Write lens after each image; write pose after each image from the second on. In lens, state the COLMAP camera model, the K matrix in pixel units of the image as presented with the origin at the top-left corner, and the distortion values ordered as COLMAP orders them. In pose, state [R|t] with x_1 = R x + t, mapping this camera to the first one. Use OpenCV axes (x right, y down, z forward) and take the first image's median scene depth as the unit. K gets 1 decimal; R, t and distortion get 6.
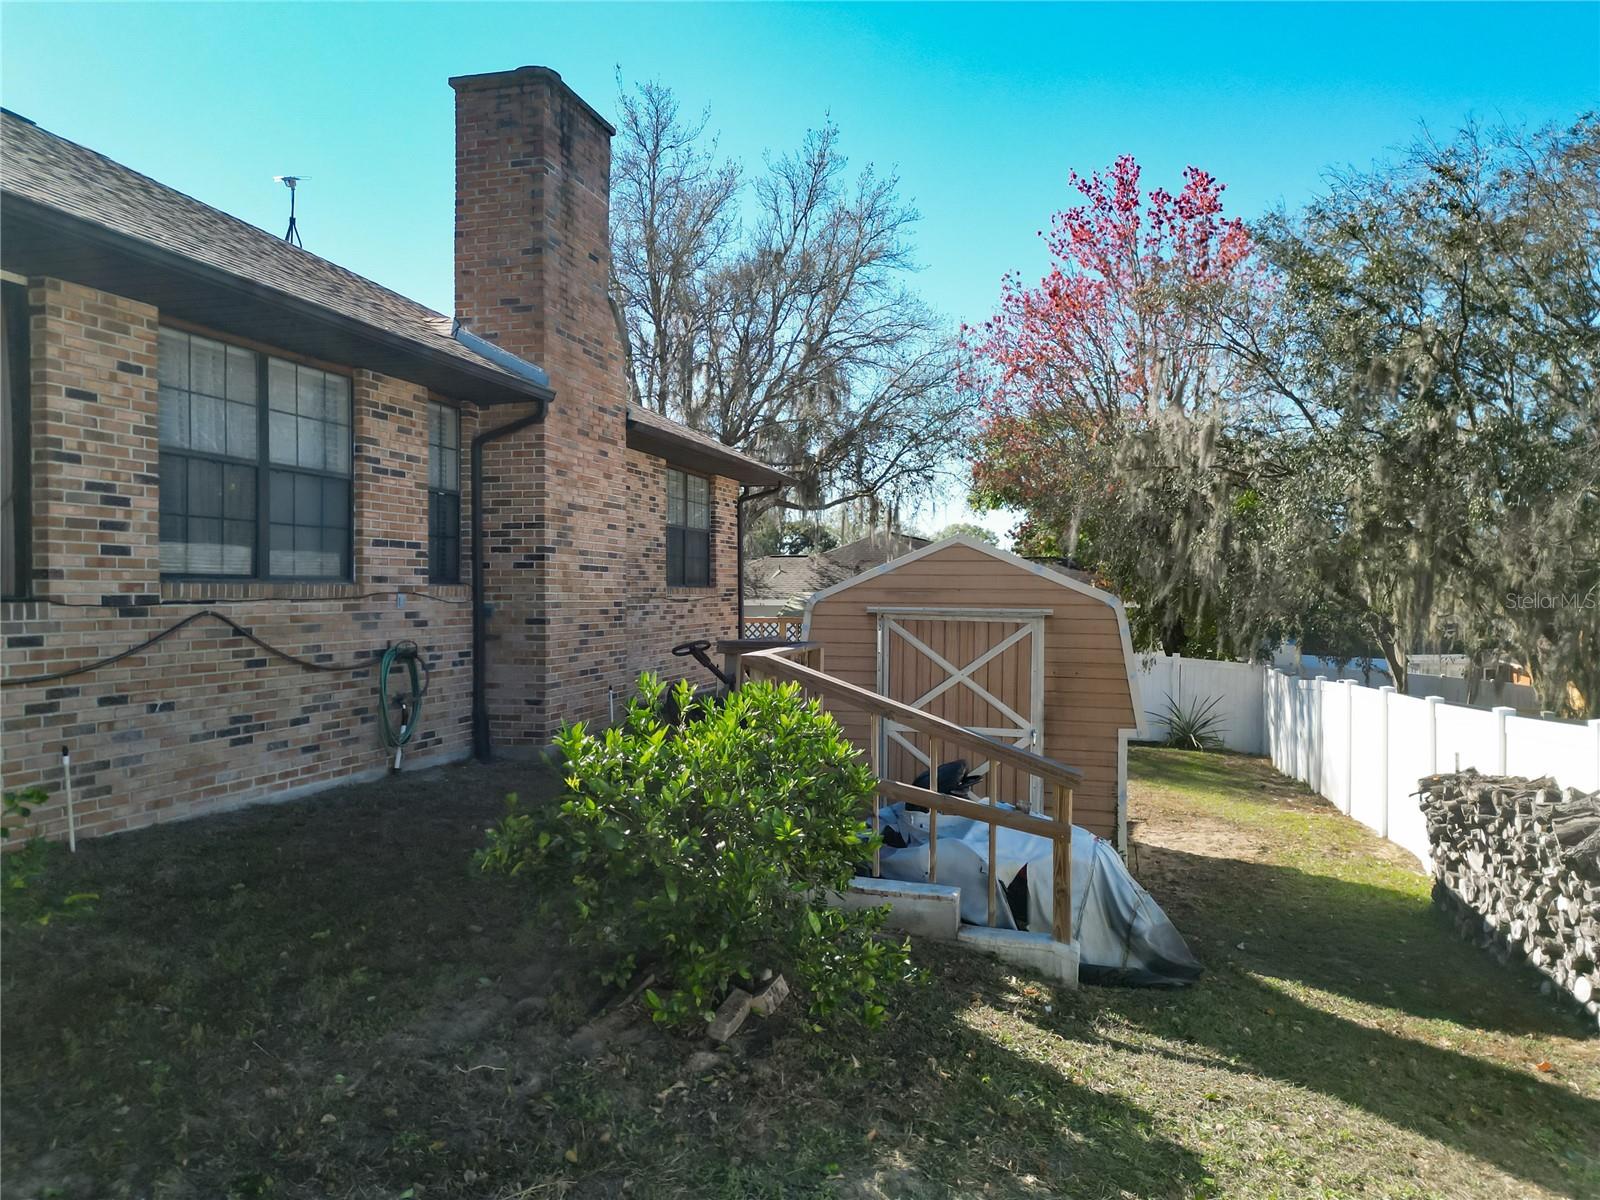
lens RADIAL K [[1133.1, 0, 799.1], [0, 1133.1, 581.1], [0, 0, 1]] dist [0.049581, -0.002274]
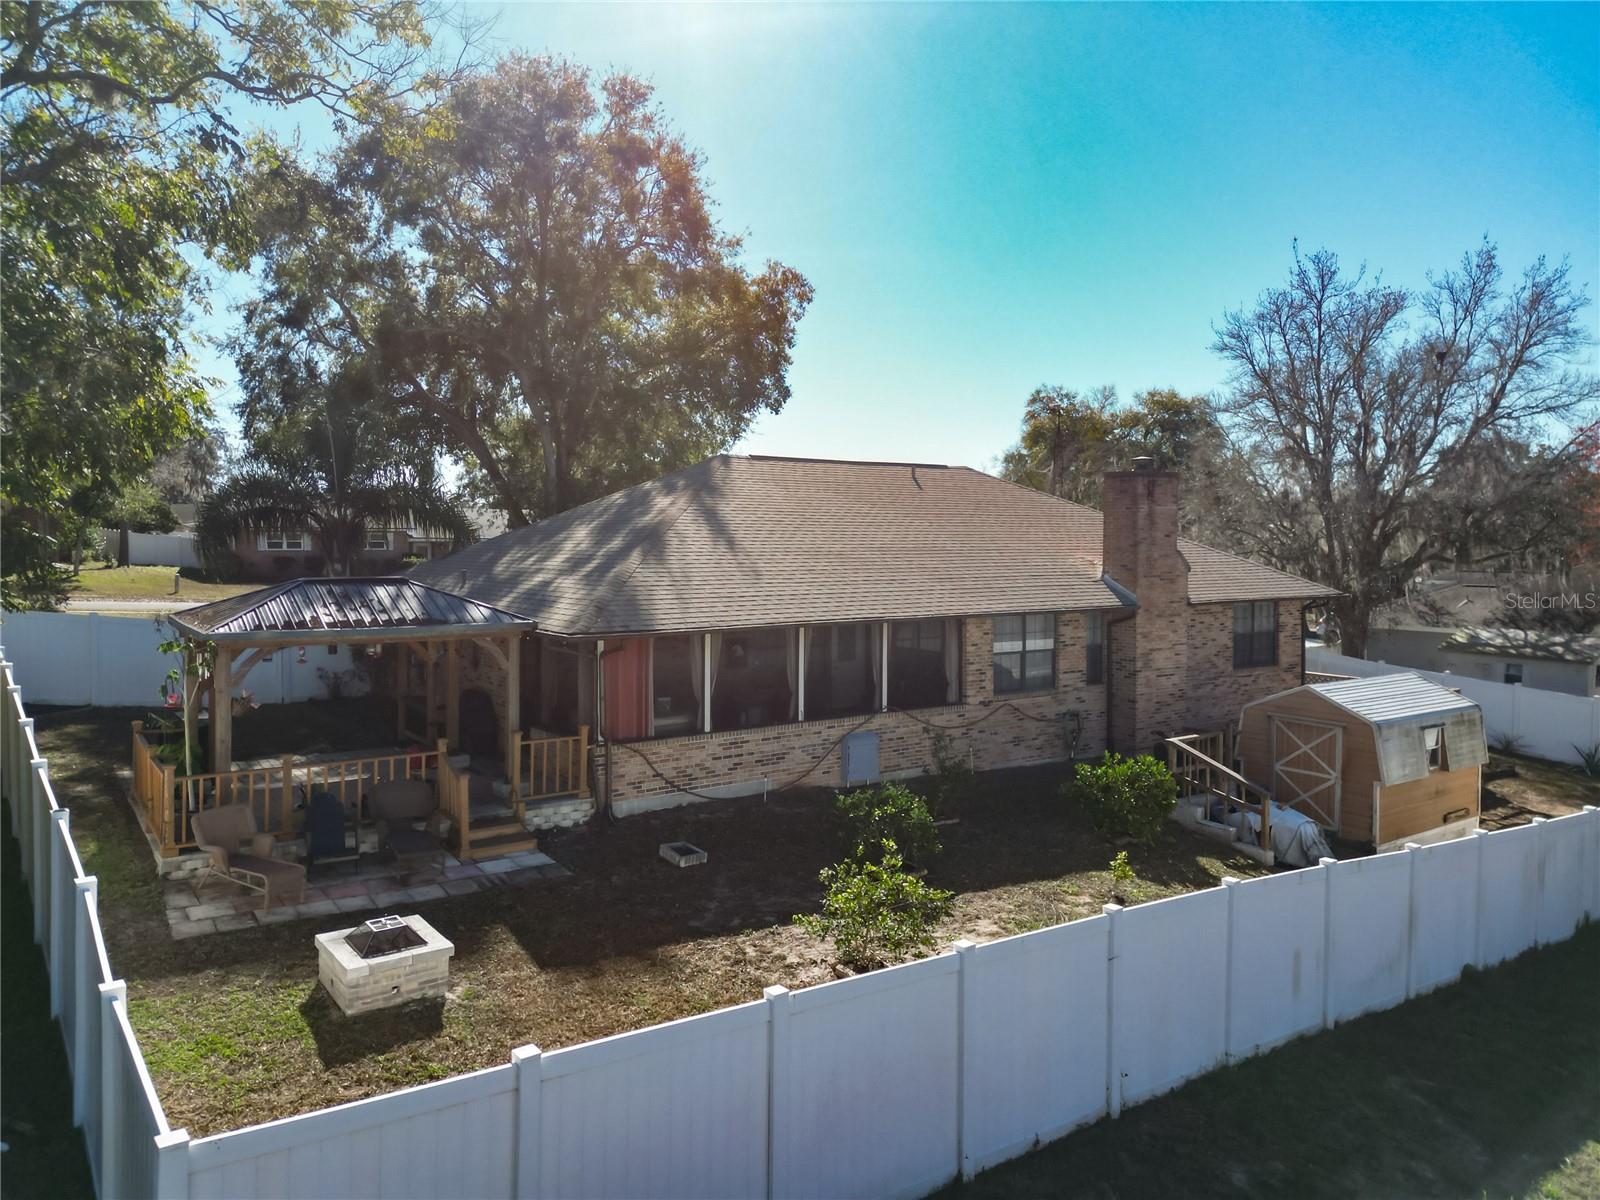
lens RADIAL K [[1132.5, 0, 792.7], [0, 1132.5, 593.1], [0, 0, 1]] dist [0.024890, -0.044050]
pose [[0.779509, 0.033048, -0.625519, 0.684169], [0.001005, 0.998540, 0.054008, -0.316597], [0.626390, -0.042728, 0.778338, -1.261087]]
